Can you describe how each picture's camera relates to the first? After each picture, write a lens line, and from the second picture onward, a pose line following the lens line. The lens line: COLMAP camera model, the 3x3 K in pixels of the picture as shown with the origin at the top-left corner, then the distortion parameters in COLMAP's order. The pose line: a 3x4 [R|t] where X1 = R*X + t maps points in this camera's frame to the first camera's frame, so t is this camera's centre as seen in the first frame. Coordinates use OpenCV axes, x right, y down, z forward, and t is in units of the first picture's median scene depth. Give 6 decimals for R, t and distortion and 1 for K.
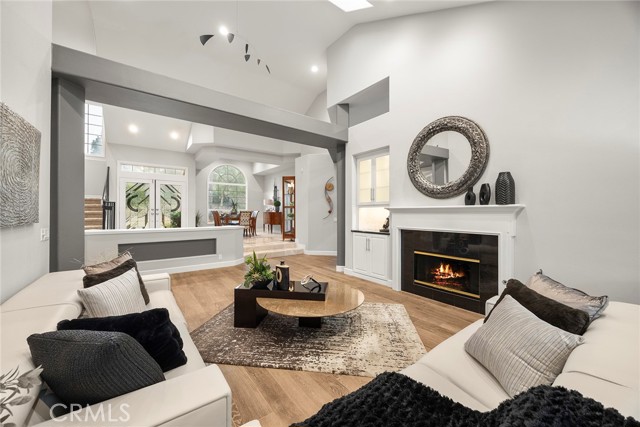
lens RADIAL K [[246.4, 0, 316.7], [0, 246.4, 213.1], [0, 0, 1]] dist [-0.004210, -0.000781]
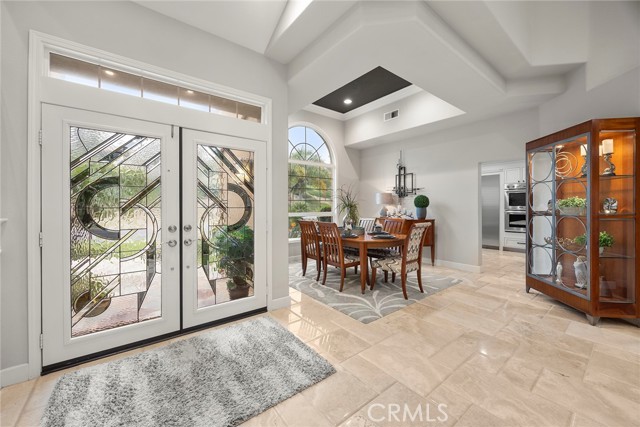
lens RADIAL K [[246.4, 0, 317.7], [0, 246.4, 206.7], [0, 0, 1]] dist [-0.004210, -0.000781]
pose [[0.999412, -0.006581, 0.033653, -1.012689], [0.006593, 0.999978, -0.000220, -0.078220], [-0.033651, 0.000442, 0.999434, 1.408587]]
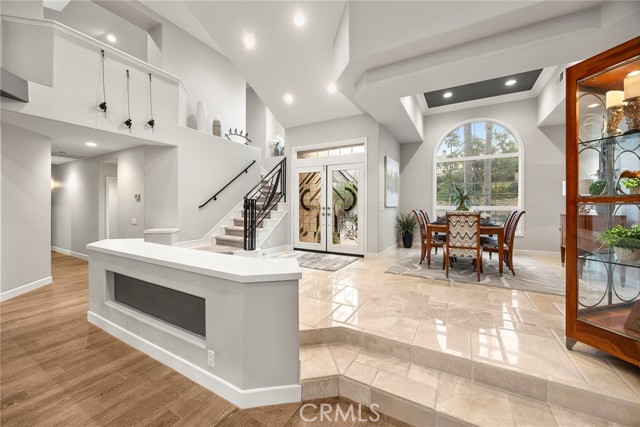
lens RADIAL K [[246.4, 0, 323.5], [0, 246.4, 209.6], [0, 0, 1]] dist [-0.004210, -0.000781]
pose [[0.417088, 0.006878, -0.908840, -0.049507], [0.000334, 0.999970, 0.007721, -0.031189], [0.908866, -0.003524, 0.417073, 1.410579]]
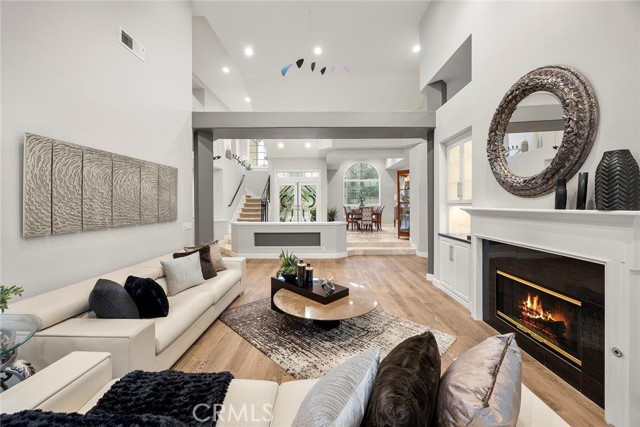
lens RADIAL K [[246.4, 0, 318.2], [0, 246.4, 206.6], [0, 0, 1]] dist [-0.004210, -0.000781]
pose [[0.793671, -0.000852, -0.608346, 0.397873], [0.004578, 0.999979, 0.004572, -0.032806], [0.608330, -0.006414, 0.793659, 0.114804]]
